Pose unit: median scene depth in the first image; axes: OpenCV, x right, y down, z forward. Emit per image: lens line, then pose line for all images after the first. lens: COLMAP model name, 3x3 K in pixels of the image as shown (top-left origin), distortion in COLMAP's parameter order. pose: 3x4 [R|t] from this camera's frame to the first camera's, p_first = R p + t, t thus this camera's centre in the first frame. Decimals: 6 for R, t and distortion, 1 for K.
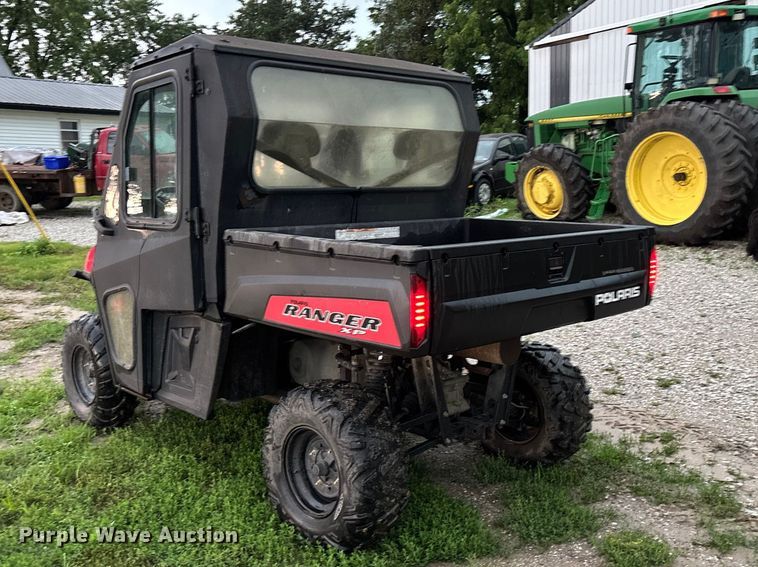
lens RADIAL K [[782.4, 0, 379.0], [0, 782.4, 283.5], [0, 0, 1]] dist [0.084886, -0.003541]
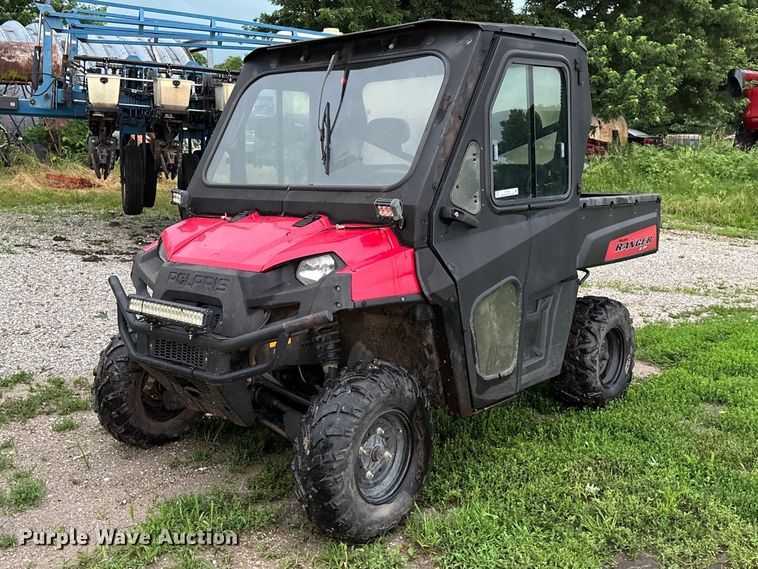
lens RADIAL K [[769.1, 0, 329.9], [0, 769.1, 265.6], [0, 0, 1]] dist [0.116323, -0.301742]
pose [[-0.050311, -0.128898, 0.990381, -1.337581], [0.145861, 0.980056, 0.134964, -0.180900], [-0.988025, 0.151248, -0.030506, 1.402699]]
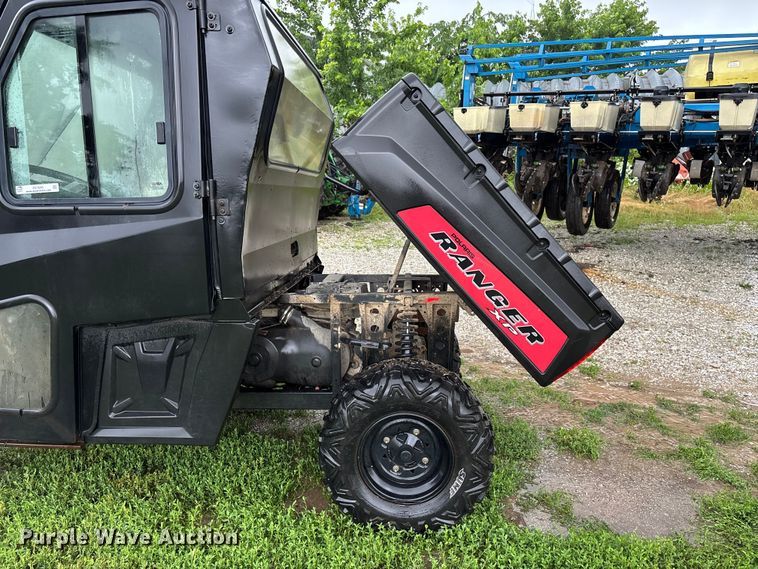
lens RADIAL K [[572.8, 0, 376.4], [0, 572.8, 293.7], [0, 0, 1]] dist [0.059555, -0.070270]
pose [[0.726653, -0.116781, 0.677006, -0.509183], [0.091128, 0.993123, 0.073500, -0.011441], [-0.680934, 0.008285, 0.732298, 0.473556]]
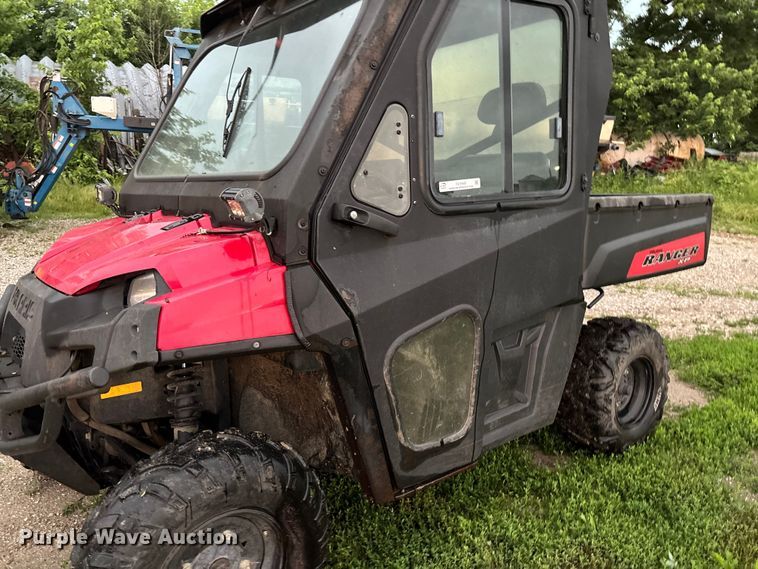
lens RADIAL K [[572.8, 0, 376.4], [0, 572.8, 293.7], [0, 0, 1]] dist [0.059555, -0.070270]
pose [[0.096324, -0.190863, 0.976879, -0.879574], [0.146156, 0.973517, 0.175795, -0.111793], [-0.984561, 0.125844, 0.121669, 1.156685]]
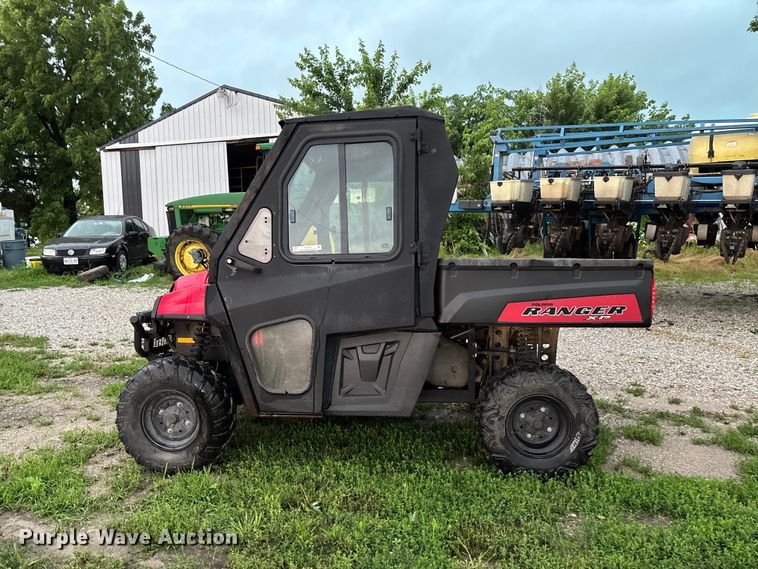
lens RADIAL K [[572.8, 0, 376.4], [0, 572.8, 293.7], [0, 0, 1]] dist [0.059555, -0.070270]
pose [[0.730200, -0.046703, 0.681636, -0.903546], [0.095726, 0.994814, -0.034386, 0.010445], [-0.676495, 0.090359, 0.730883, 0.389056]]
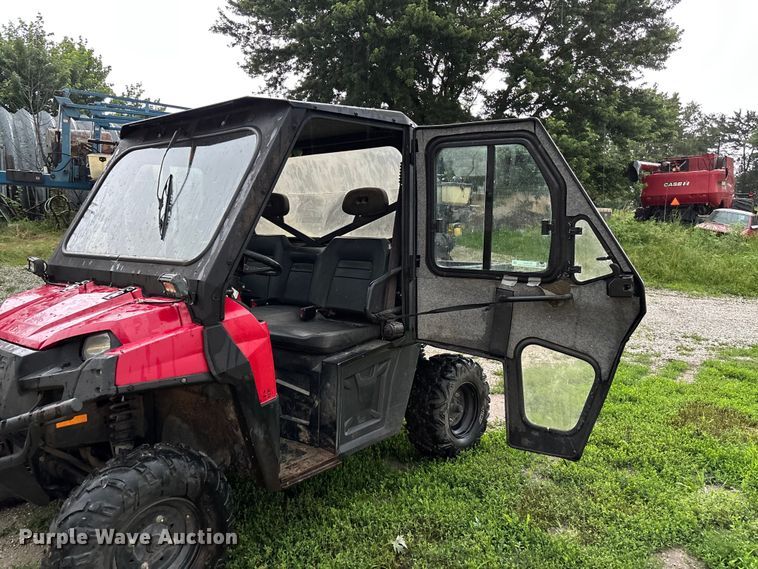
lens RADIAL K [[570.2, 0, 379.0], [0, 570.2, 284.5], [0, 0, 1]] dist [0.019118, -0.002974]
pose [[-0.098870, -0.099782, 0.990085, -1.103975], [0.135187, 0.984389, 0.112708, -0.156744], [-0.985875, 0.144990, -0.083837, 1.129049]]
